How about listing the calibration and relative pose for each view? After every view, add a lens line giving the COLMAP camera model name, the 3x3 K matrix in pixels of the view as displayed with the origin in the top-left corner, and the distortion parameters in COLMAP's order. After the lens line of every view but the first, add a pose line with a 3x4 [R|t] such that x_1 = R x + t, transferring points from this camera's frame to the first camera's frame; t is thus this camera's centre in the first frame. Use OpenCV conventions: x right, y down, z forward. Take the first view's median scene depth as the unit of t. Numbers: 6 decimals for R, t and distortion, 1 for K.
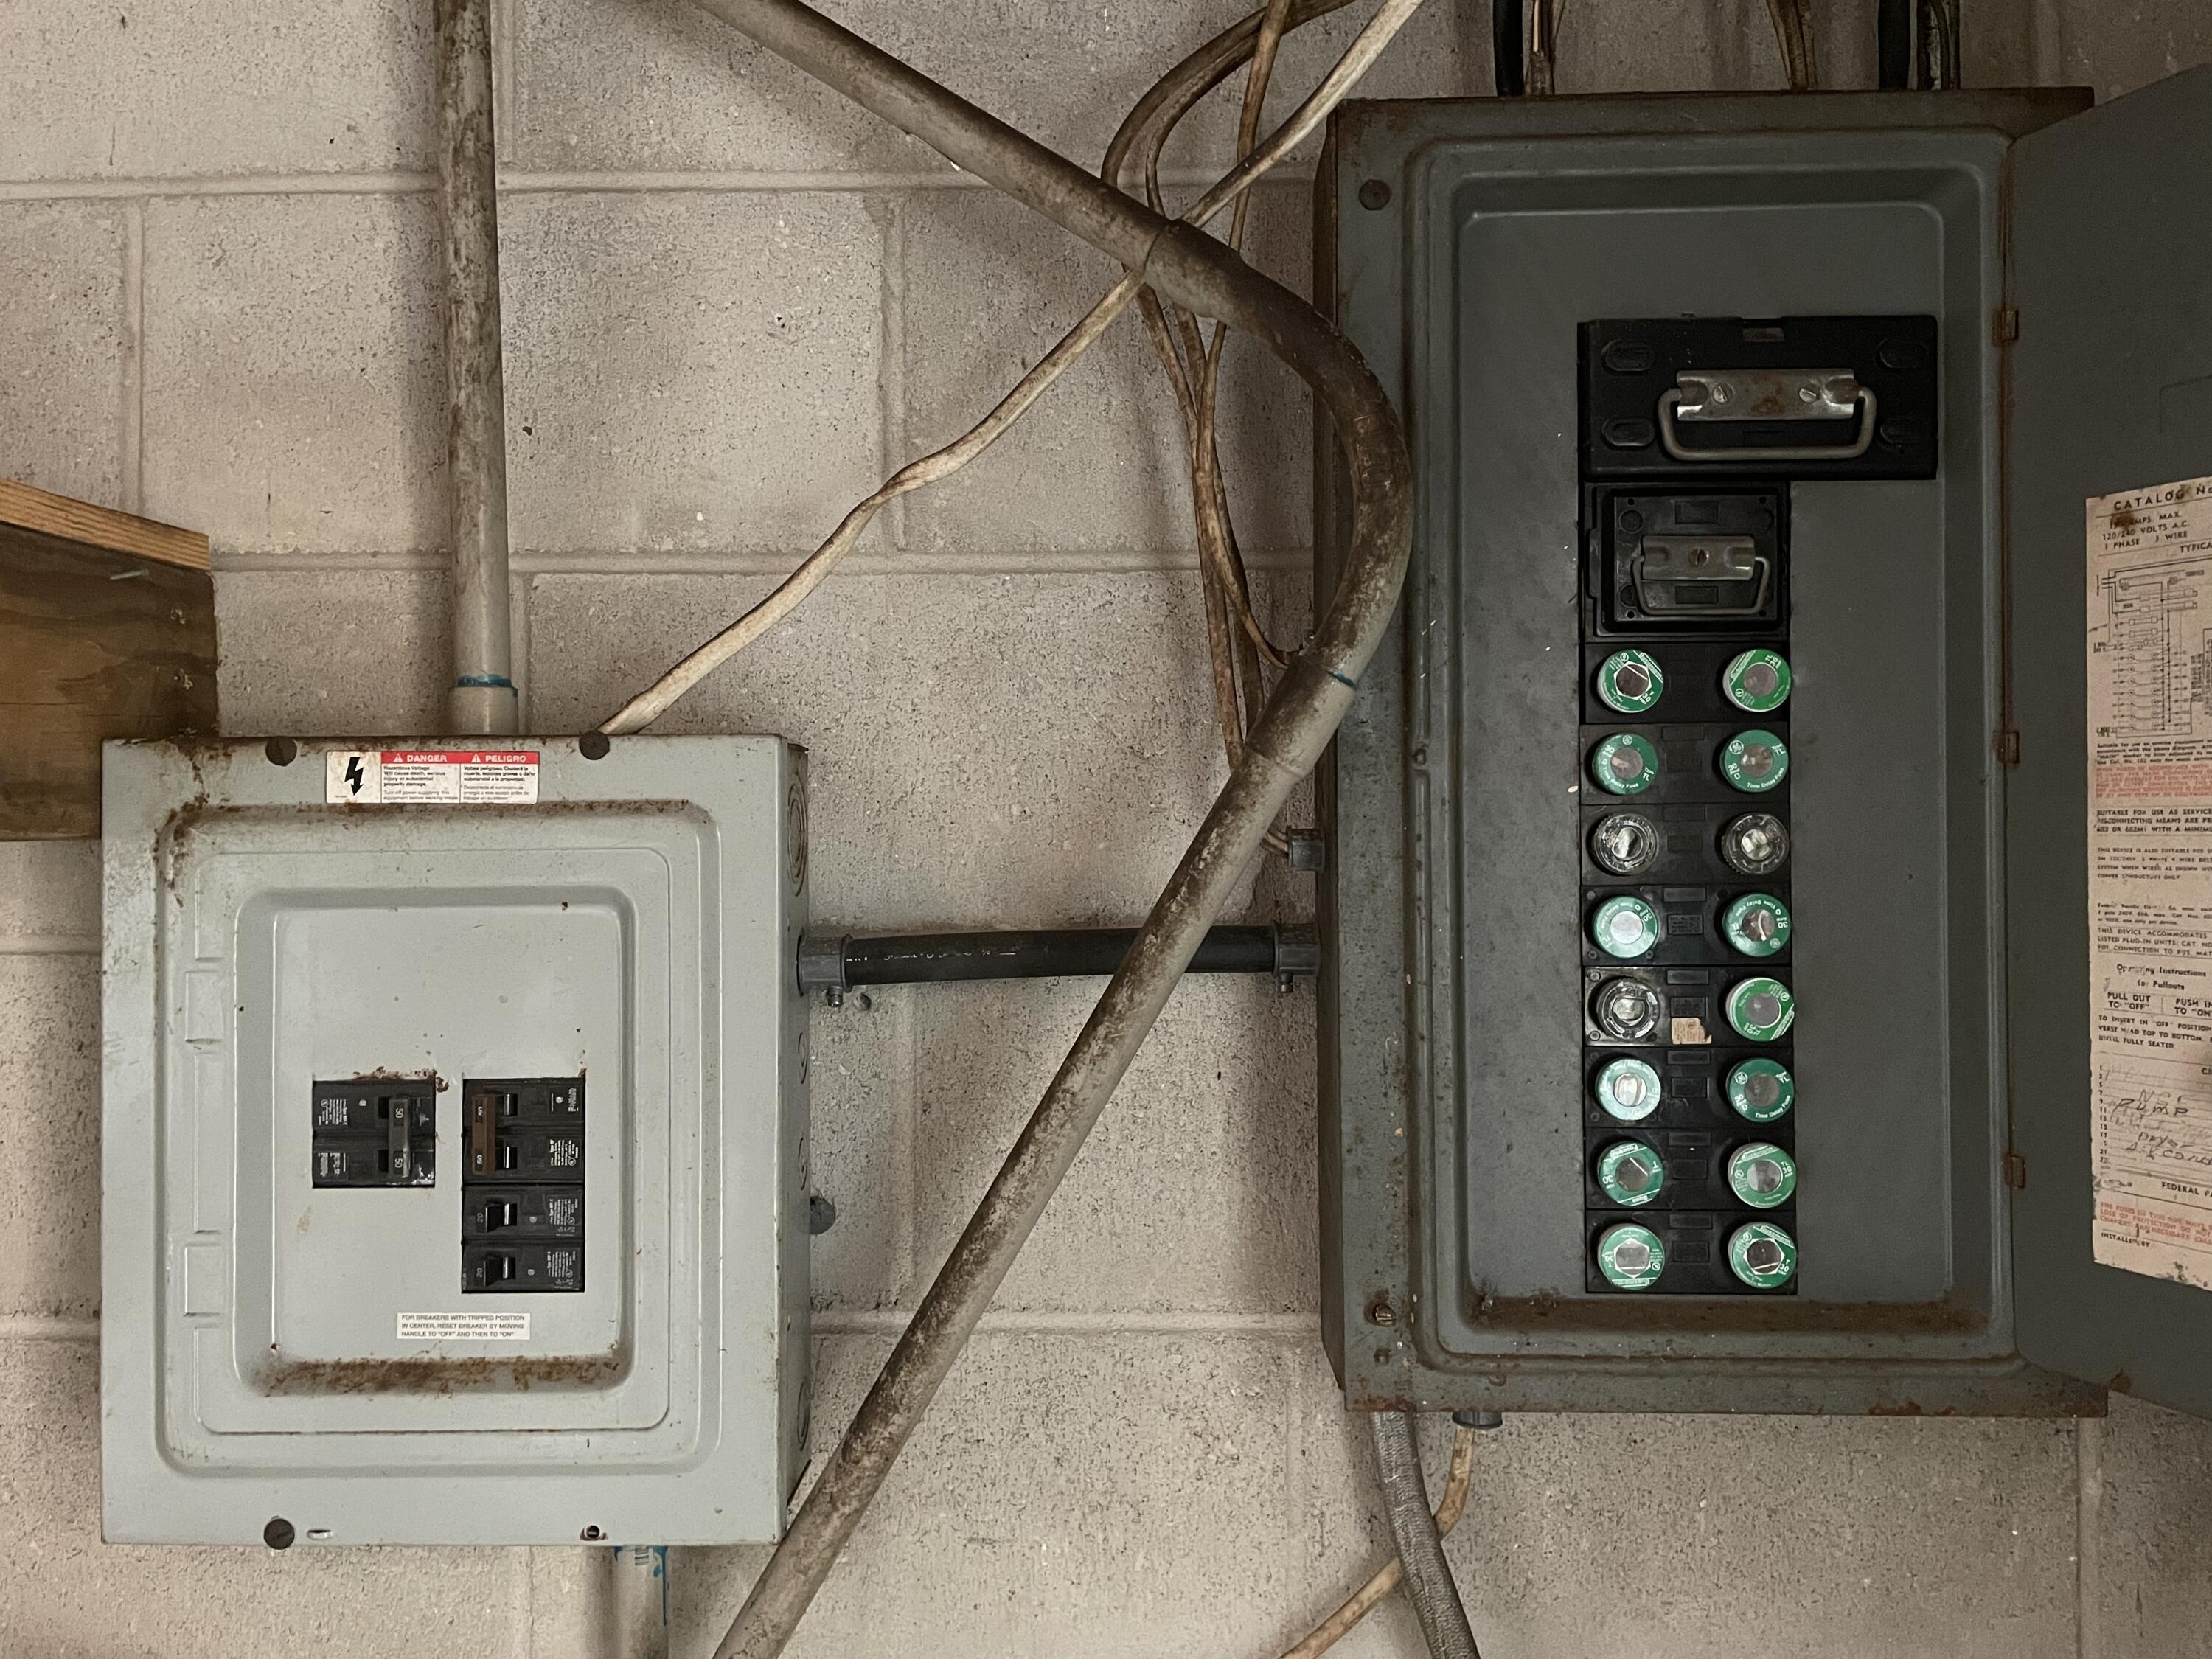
lens RADIAL K [[1679.1, 0, 1103.2], [0, 1679.1, 822.3], [0, 0, 1]] dist [0.086145, -0.098518]
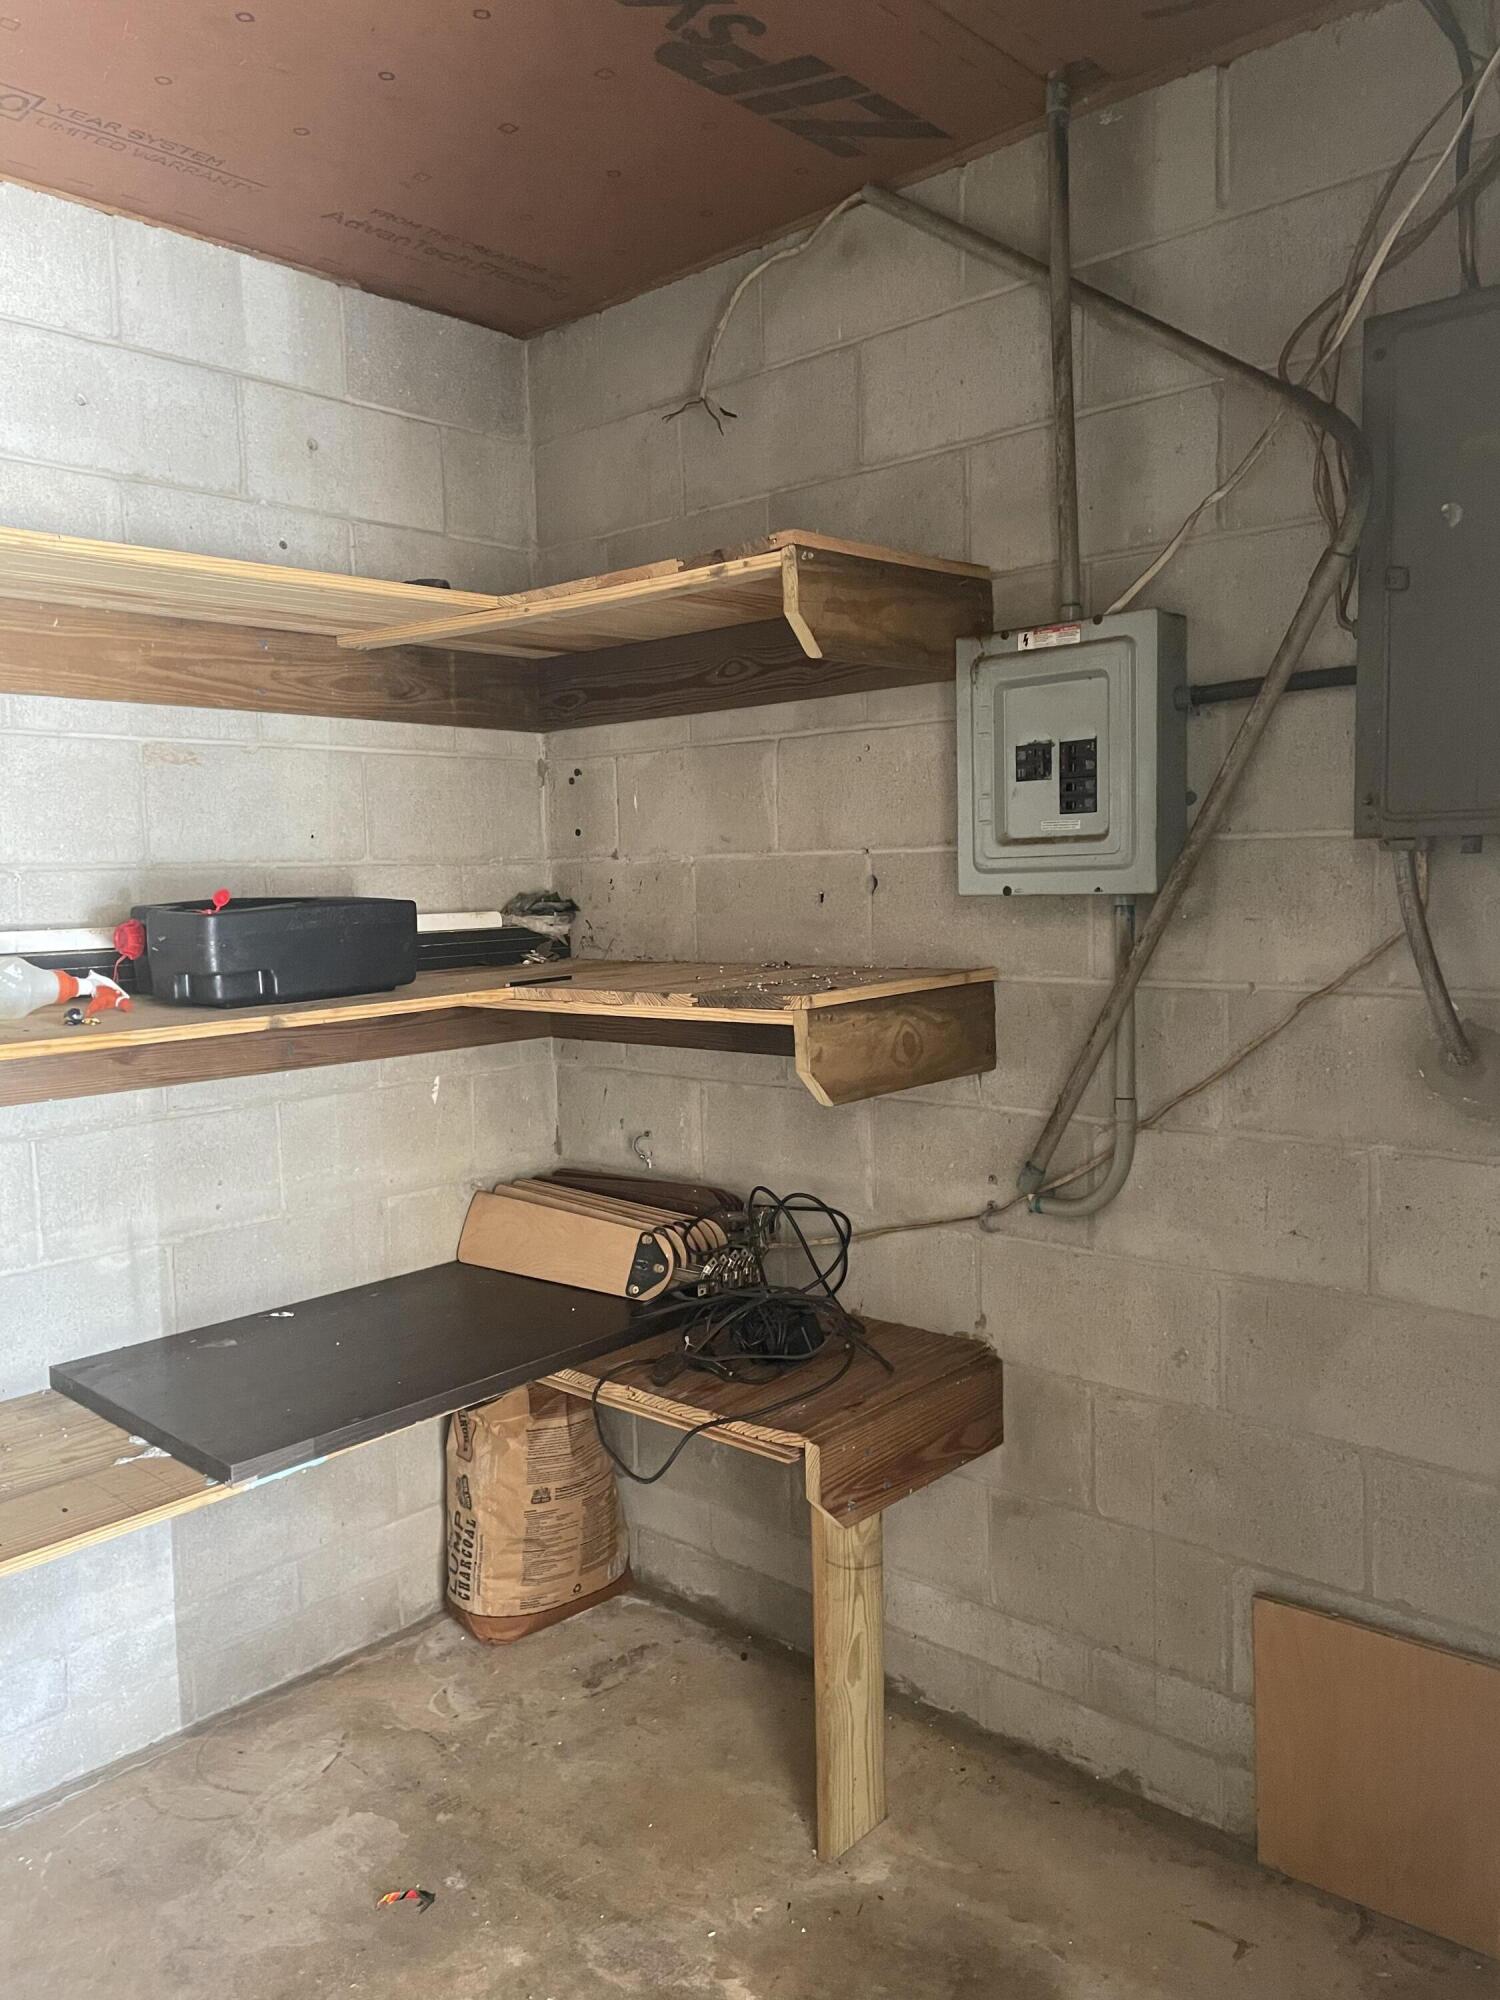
lens RADIAL K [[1518.2, 0, 753.0], [0, 1518.2, 995.8], [0, 0, 1]] dist [0.086145, -0.098518]
pose [[0.760468, 0.040031, -0.648141, 0.933168], [0.030669, 0.994770, 0.097424, 0.308185], [0.648651, -0.093966, 0.755263, -1.358400]]
